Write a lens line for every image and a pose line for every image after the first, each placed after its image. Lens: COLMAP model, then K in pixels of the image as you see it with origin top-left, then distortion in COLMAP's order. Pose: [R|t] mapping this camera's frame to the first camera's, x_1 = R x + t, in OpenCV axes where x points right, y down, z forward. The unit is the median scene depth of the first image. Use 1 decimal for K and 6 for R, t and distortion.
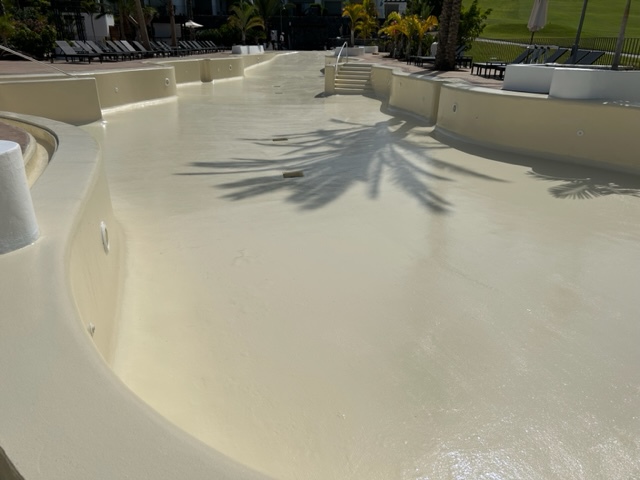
lens RADIAL K [[483.0, 0, 328.2], [0, 483.0, 239.9], [0, 0, 1]] dist [0.012397, -0.002817]
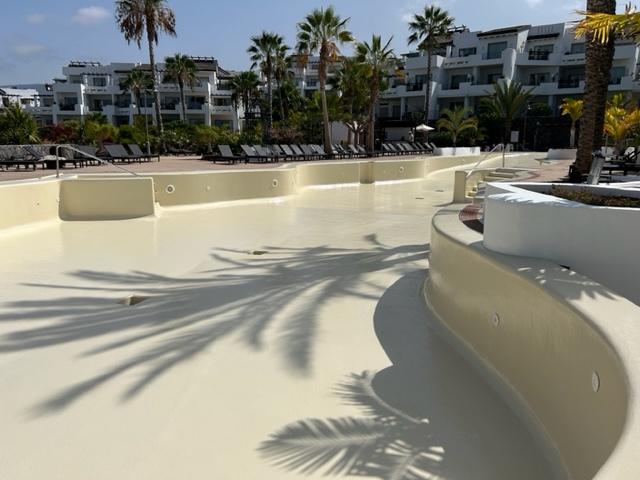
lens RADIAL K [[482.2, 0, 320.0], [0, 482.2, 240.0], [0, 0, 1]] dist [0.007557, 0.005645]
pose [[0.829832, 0.103875, -0.548259, 0.248118], [-0.205667, 0.970286, -0.127460, -0.077621], [0.518729, 0.218529, 0.826538, 0.186031]]
